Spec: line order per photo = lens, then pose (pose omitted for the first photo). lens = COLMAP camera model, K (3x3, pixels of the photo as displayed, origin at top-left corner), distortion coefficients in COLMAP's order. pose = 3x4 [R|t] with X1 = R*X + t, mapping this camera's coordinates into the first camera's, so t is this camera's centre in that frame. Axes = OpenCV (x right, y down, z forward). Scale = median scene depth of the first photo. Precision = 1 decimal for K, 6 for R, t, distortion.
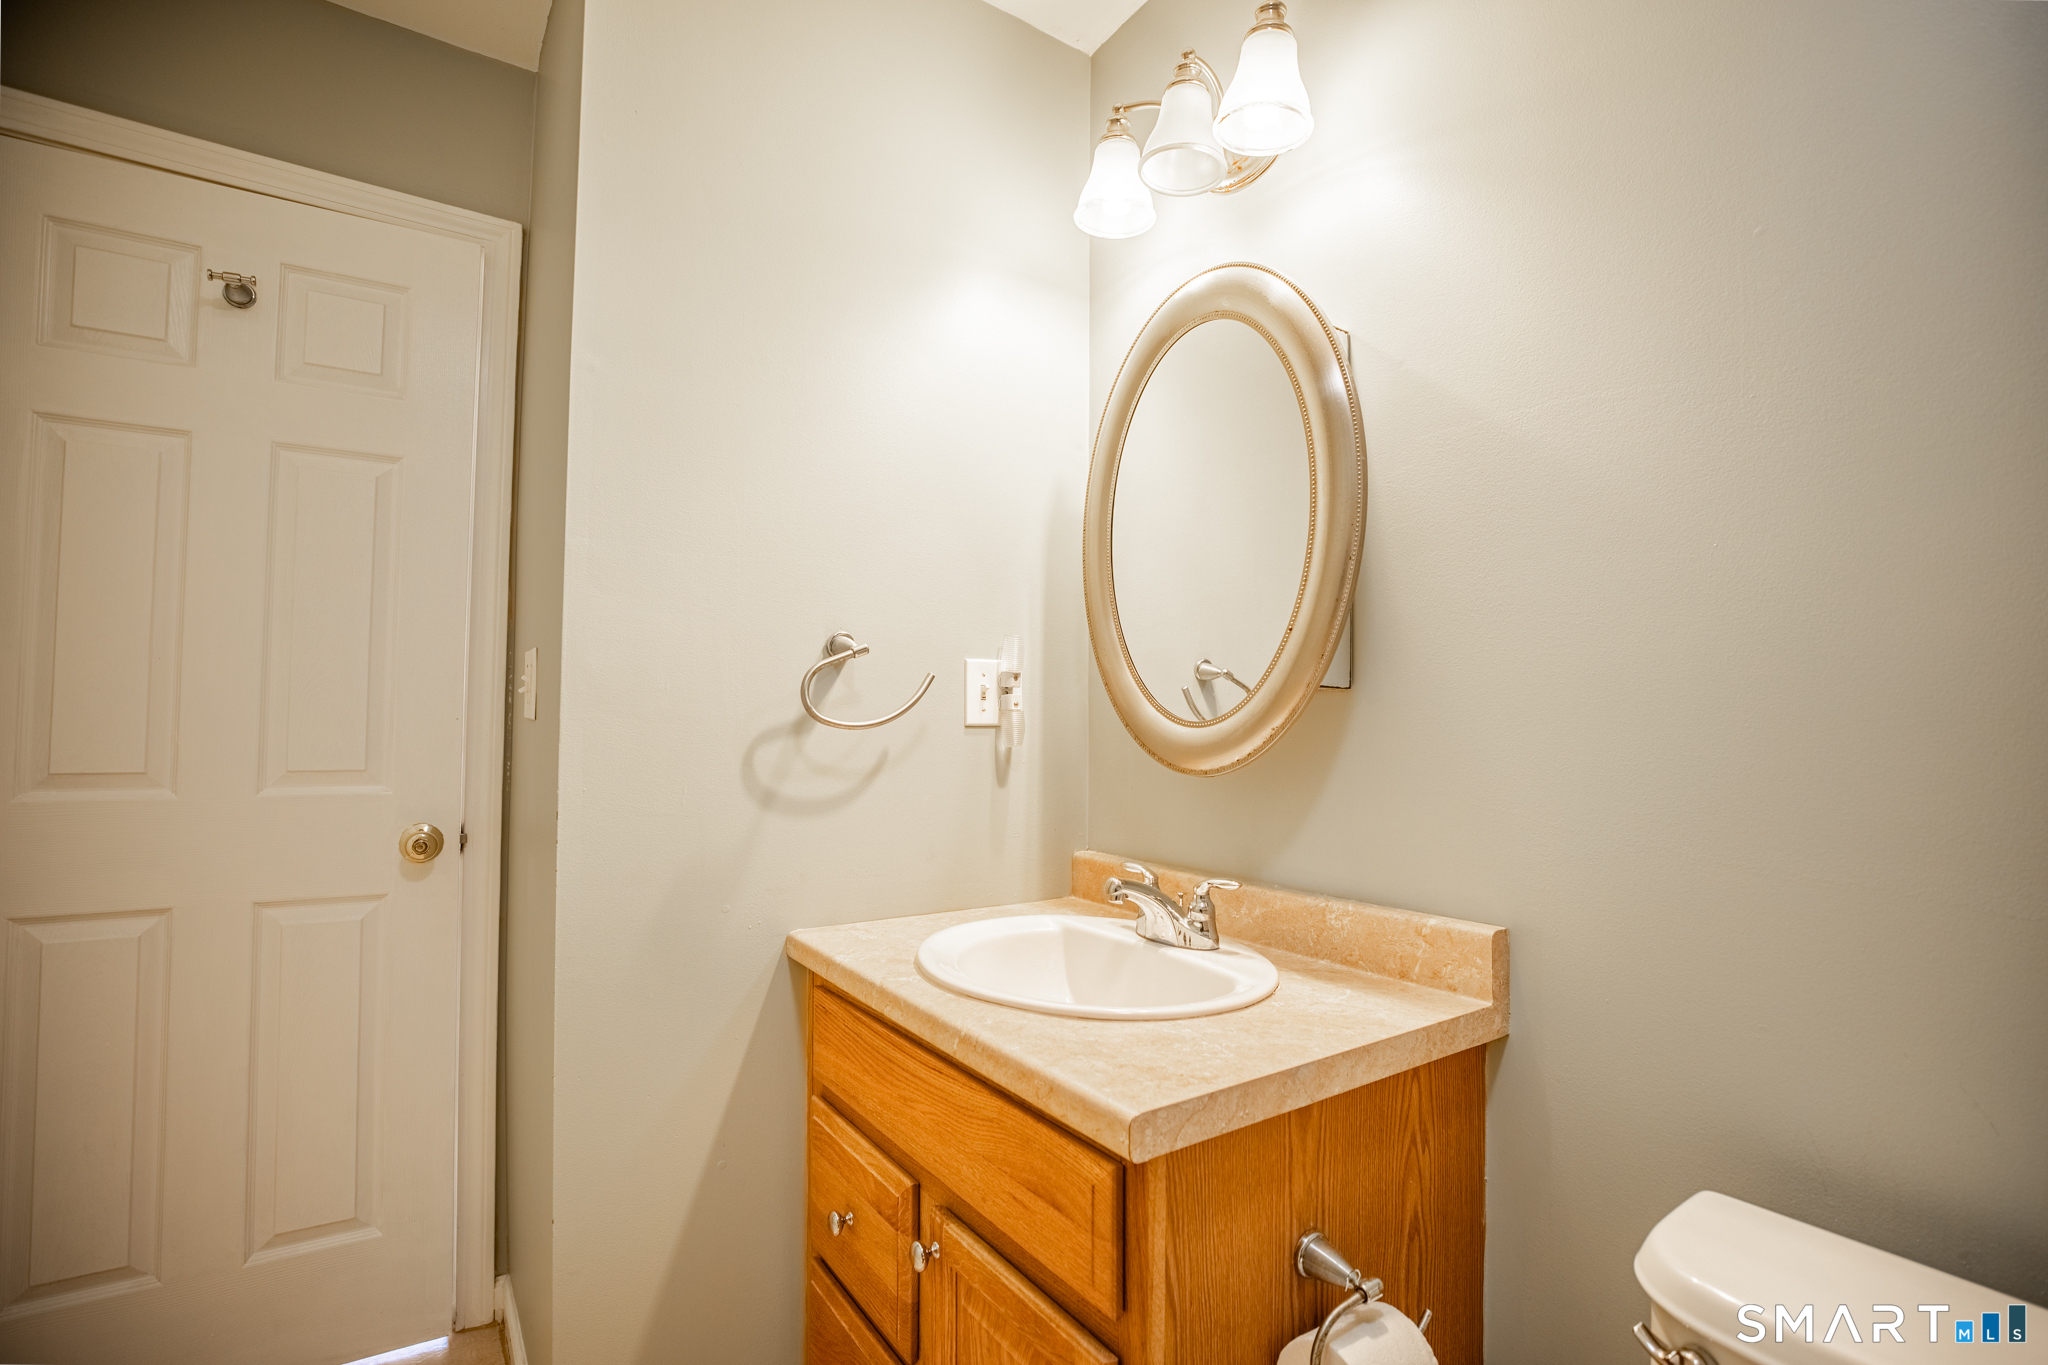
lens RADIAL K [[939.4, 0, 1026.2], [0, 939.4, 690.7], [0, 0, 1]] dist [-0.019593, 0.001556]
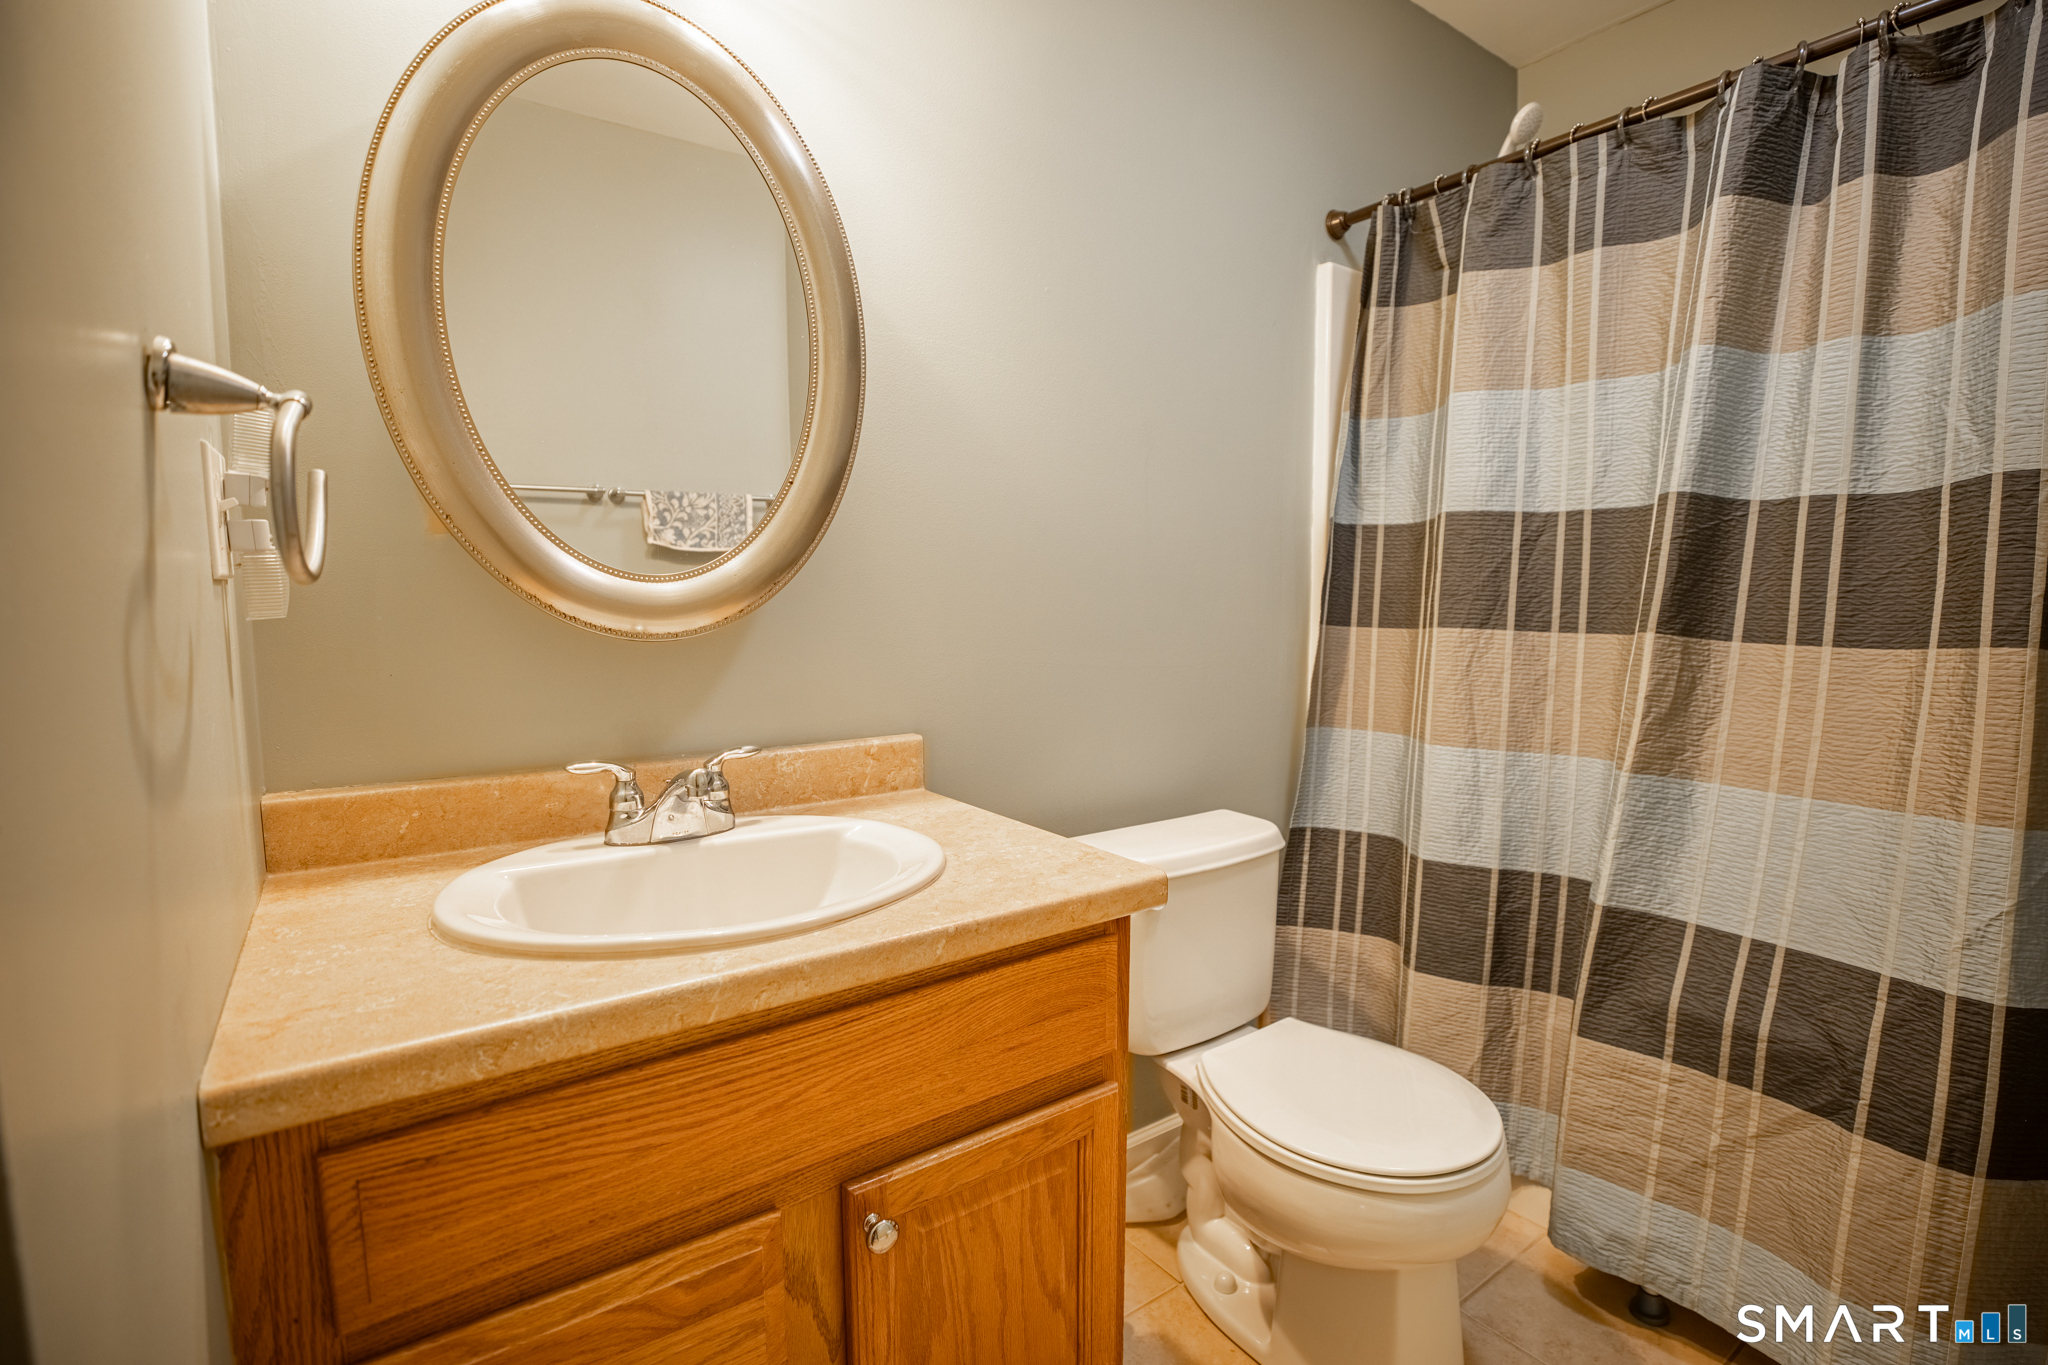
lens RADIAL K [[939.4, 0, 1026.6], [0, 939.4, 689.2], [0, 0, 1]] dist [-0.019593, 0.001556]
pose [[-0.019880, -0.104564, 0.994319, -0.786598], [-0.037145, 0.993907, 0.103778, 0.040184], [-0.999112, -0.034871, -0.023643, 0.818071]]
